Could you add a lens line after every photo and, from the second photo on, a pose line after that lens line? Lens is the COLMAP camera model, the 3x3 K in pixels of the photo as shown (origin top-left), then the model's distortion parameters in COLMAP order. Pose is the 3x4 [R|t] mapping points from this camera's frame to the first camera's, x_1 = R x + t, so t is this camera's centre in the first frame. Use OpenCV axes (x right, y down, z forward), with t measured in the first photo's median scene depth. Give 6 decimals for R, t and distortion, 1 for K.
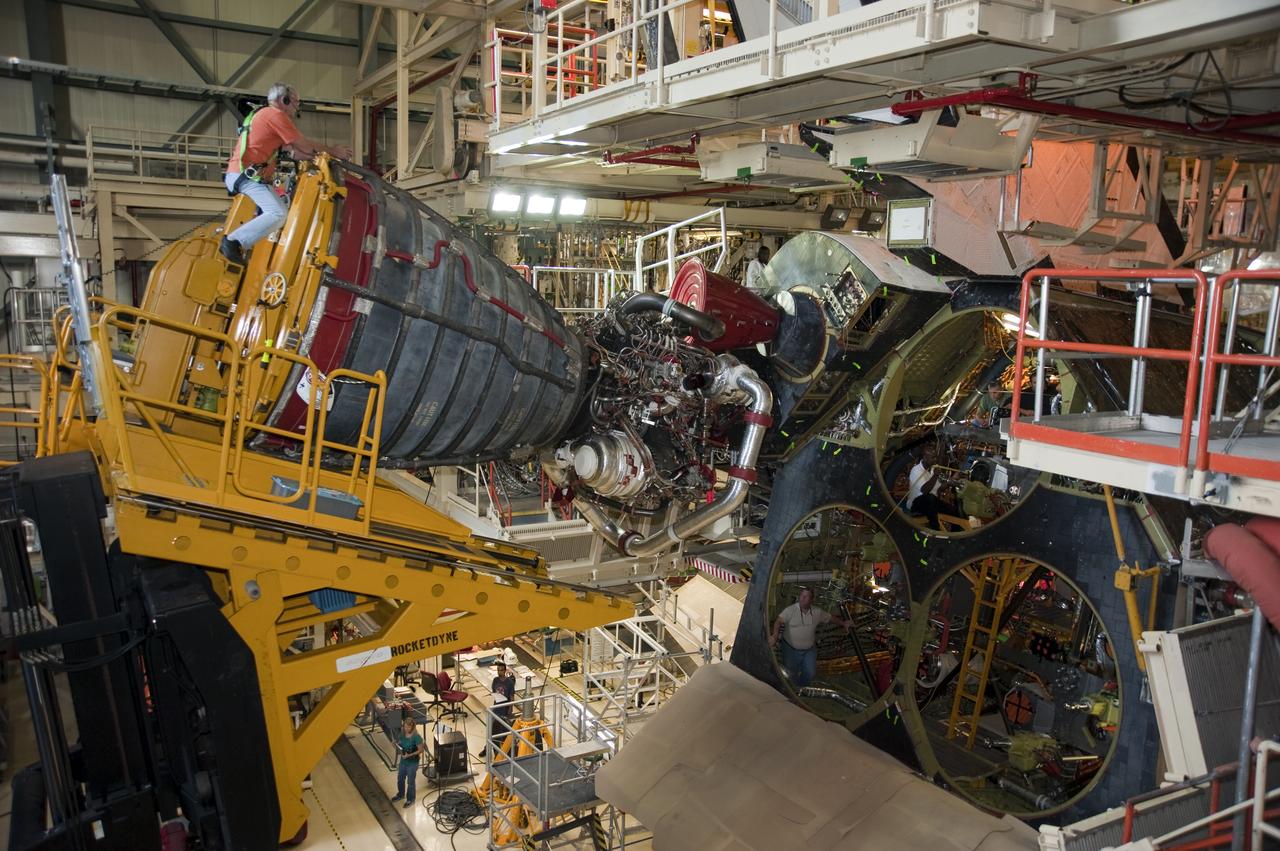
lens RADIAL K [[1037.0, 0, 637.9], [0, 1037.0, 424.1], [0, 0, 1]] dist [-0.126683, 0.206691]
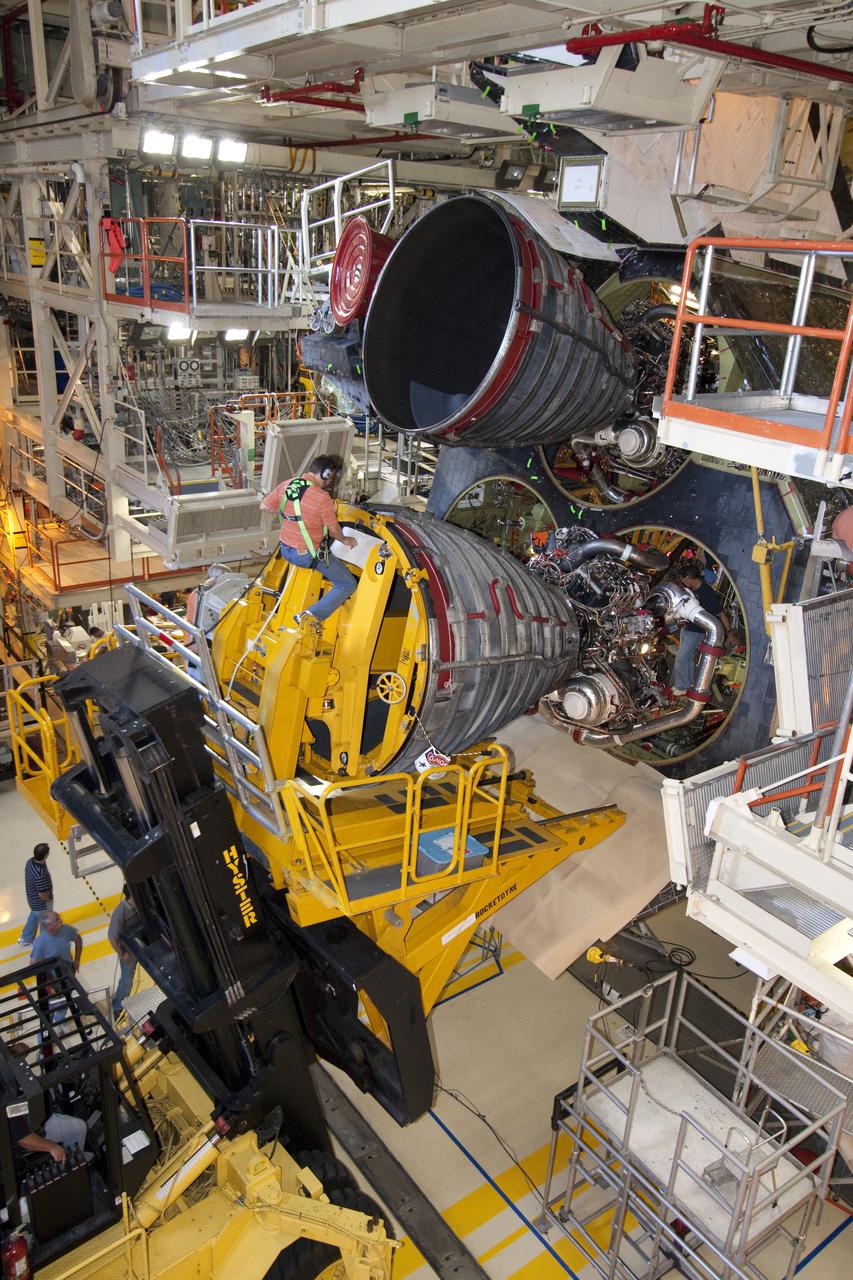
lens RADIAL K [[974.2, 0, 426.5], [0, 974.2, 640.0], [0, 0, 1]] dist [-0.001916, 0.010484]
pose [[0.994254, -0.011641, 0.106408, 0.016324], [-0.015093, 0.968893, 0.247018, -0.003901], [-0.105974, -0.247205, 0.963151, 0.026465]]
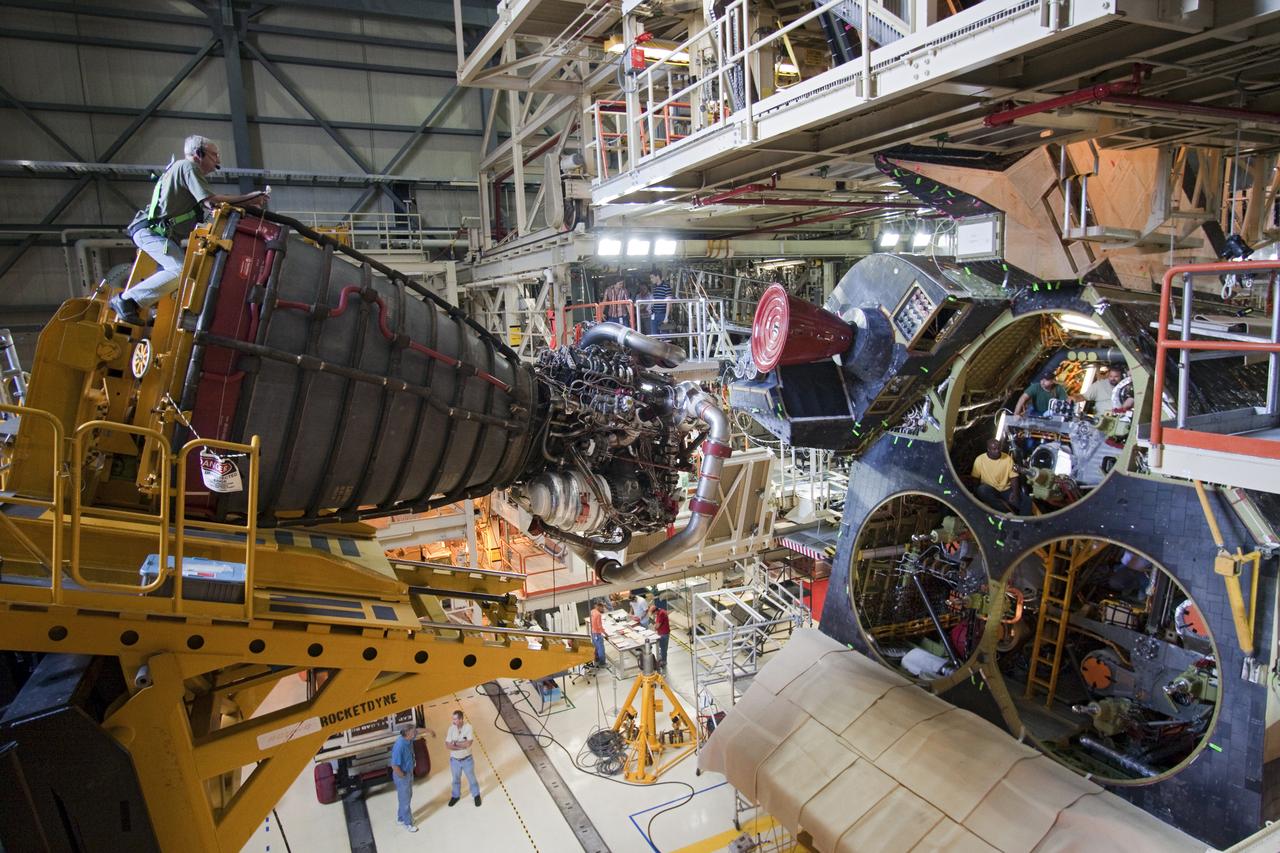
lens RADIAL K [[777.6, 0, 641.0], [0, 777.6, 428.9], [0, 0, 1]] dist [-0.024432, 0.014003]
pose [[0.994620, -0.051279, -0.090013, -0.026033], [0.052588, 0.998541, 0.012230, -0.019838], [0.089255, -0.016898, 0.995865, 0.132863]]
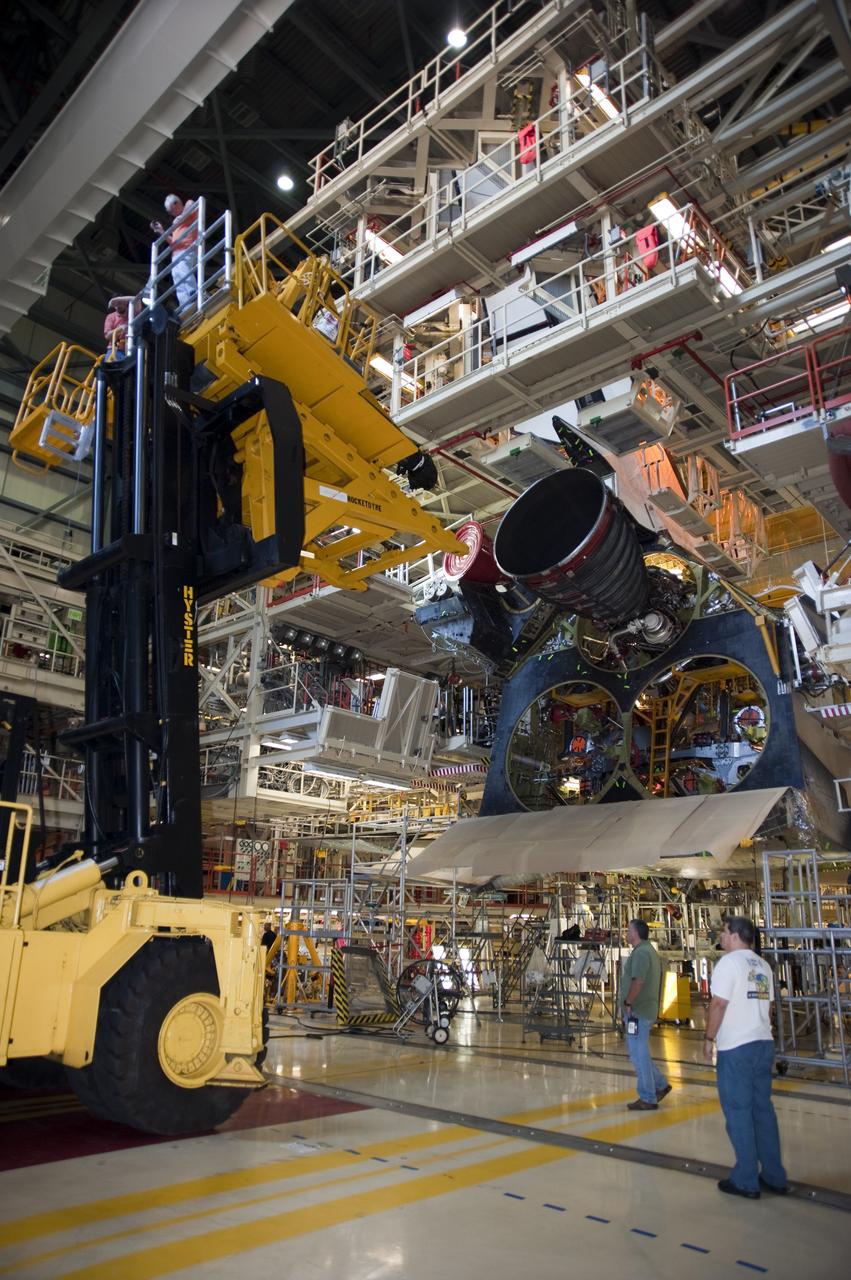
lens RADIAL K [[891.2, 0, 425.5], [0, 891.2, 640.0], [0, 0, 1]] dist [-0.159742, 0.139582]
pose [[0.959705, 0.086345, 0.267415, -0.389008], [0.037780, 0.903338, -0.427263, 0.637443], [-0.278458, 0.420149, 0.863676, -0.122046]]
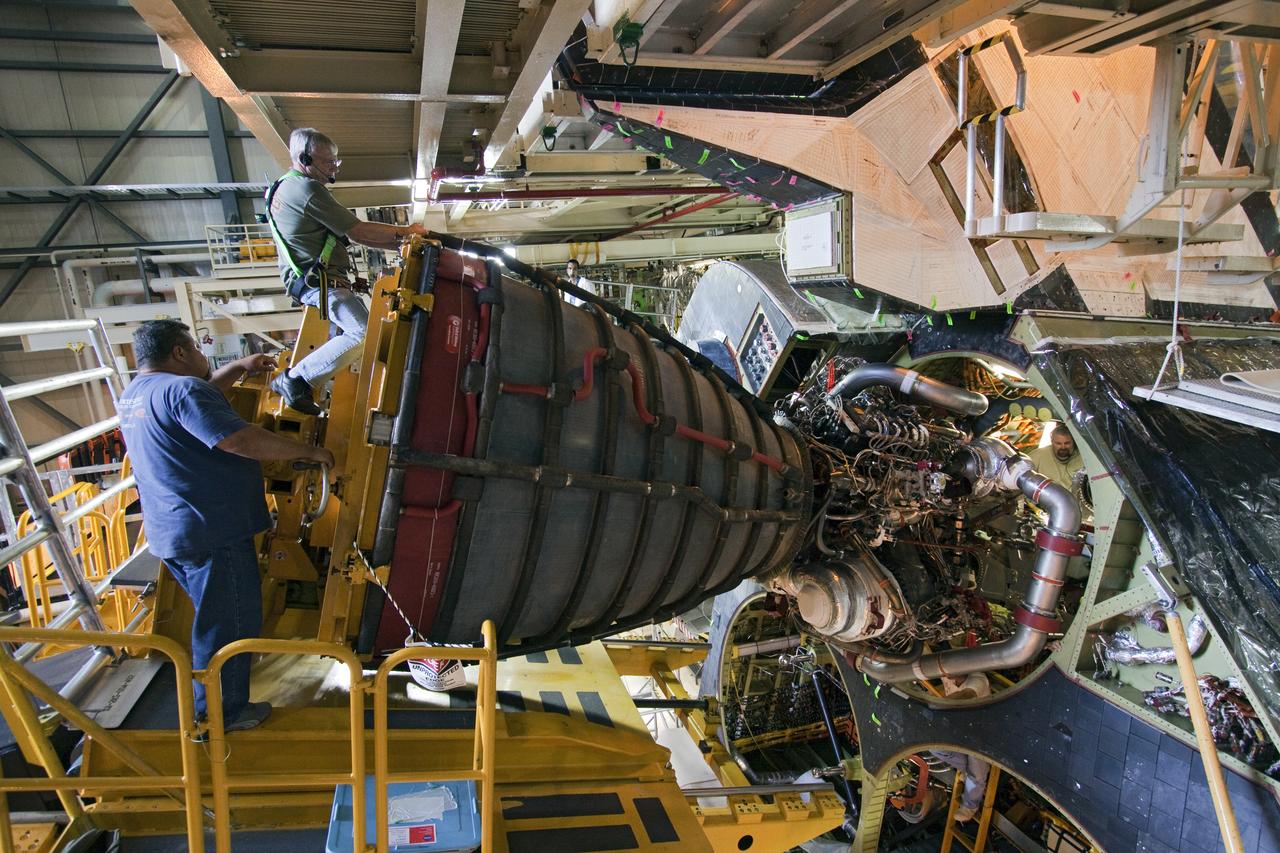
lens RADIAL K [[643.6, 0, 640.0], [0, 643.6, 426.5], [0, 0, 1]] dist [-0.015736, 0.001231]
pose [[0.977920, -0.055033, -0.201604, 0.218279], [0.069590, 0.995401, 0.065837, -0.108183], [0.197053, -0.078413, 0.977252, 0.546694]]
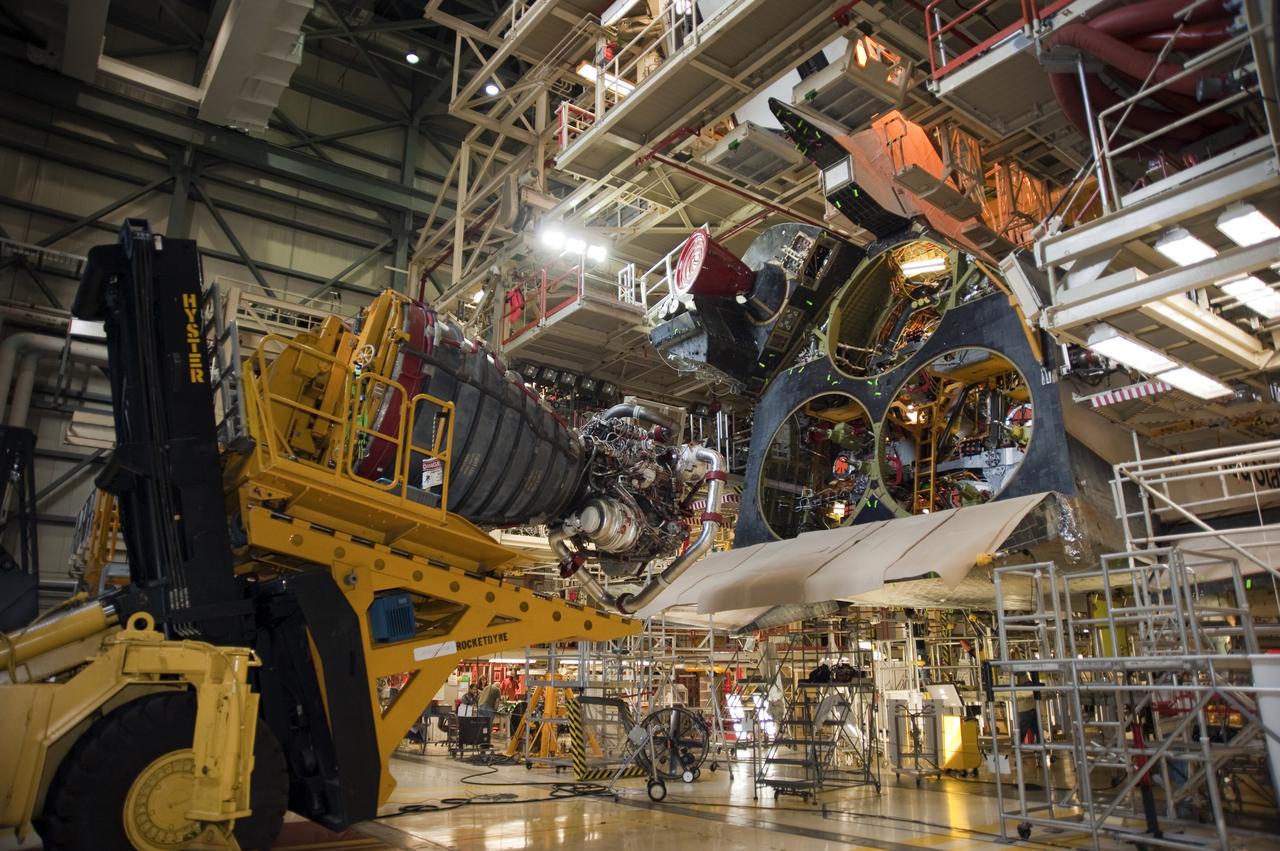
lens RADIAL K [[891.2, 0, 639.7], [0, 891.2, 420.4], [0, 0, 1]] dist [-0.159742, 0.139582]
pose [[0.994352, 0.001663, 0.106118, -0.169416], [0.041696, 0.913359, -0.405015, 0.635870], [-0.097598, 0.407152, 0.908131, -0.040886]]
